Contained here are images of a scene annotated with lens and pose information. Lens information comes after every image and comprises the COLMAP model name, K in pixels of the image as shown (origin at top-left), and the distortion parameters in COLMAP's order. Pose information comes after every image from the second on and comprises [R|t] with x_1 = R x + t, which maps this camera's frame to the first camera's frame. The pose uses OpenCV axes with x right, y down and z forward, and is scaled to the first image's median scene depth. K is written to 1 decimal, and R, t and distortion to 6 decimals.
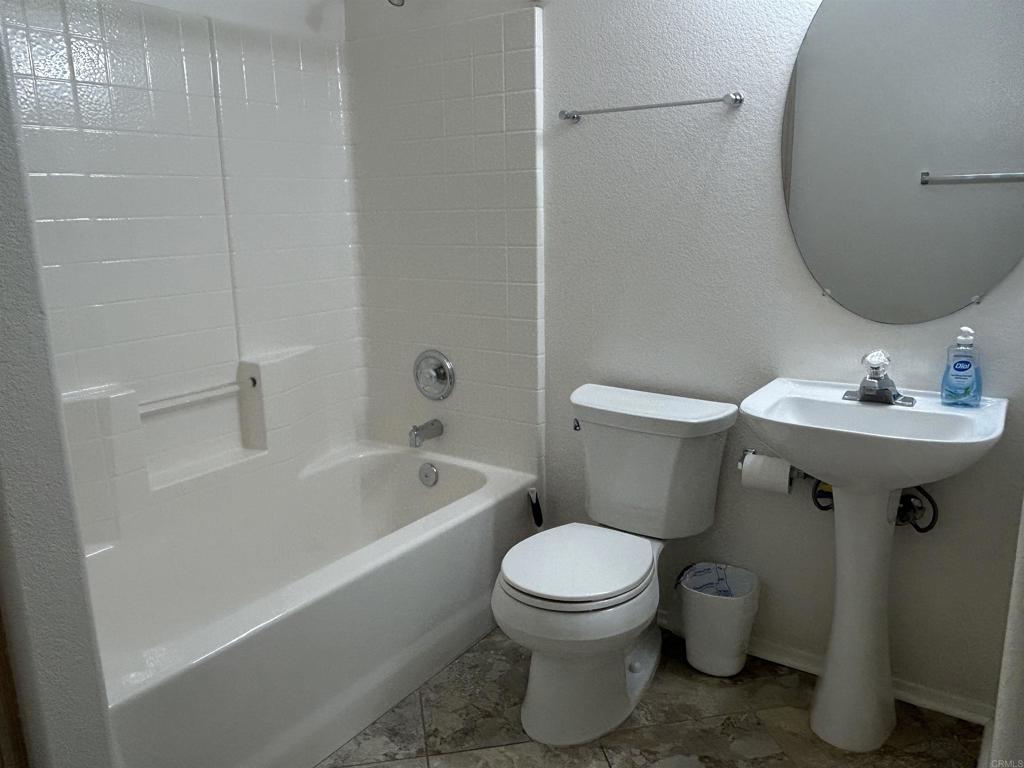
lens RADIAL K [[771.6, 0, 479.7], [0, 771.6, 384.4], [0, 0, 1]] dist [0.048168, -0.054302]
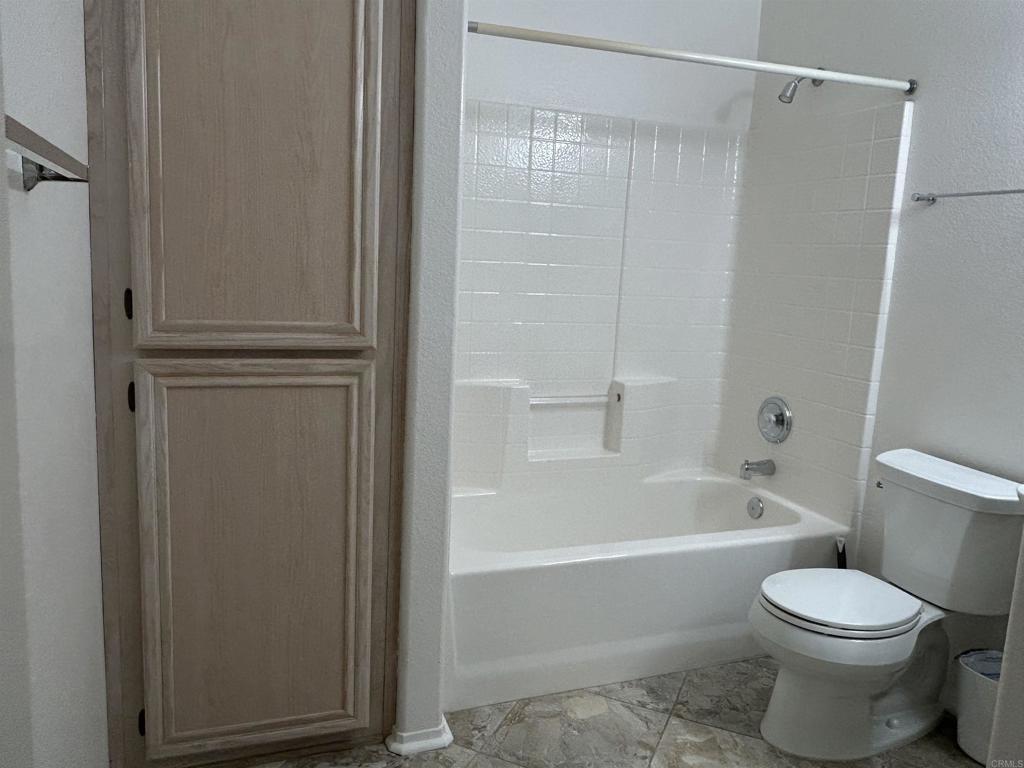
lens RADIAL K [[771.6, 0, 511.8], [0, 771.6, 387.9], [0, 0, 1]] dist [0.048168, -0.054302]
pose [[0.841103, 0.153280, -0.518701, 0.216109], [-0.185817, 0.982523, -0.010970, 0.027736], [0.507954, 0.105611, 0.854885, -0.170327]]
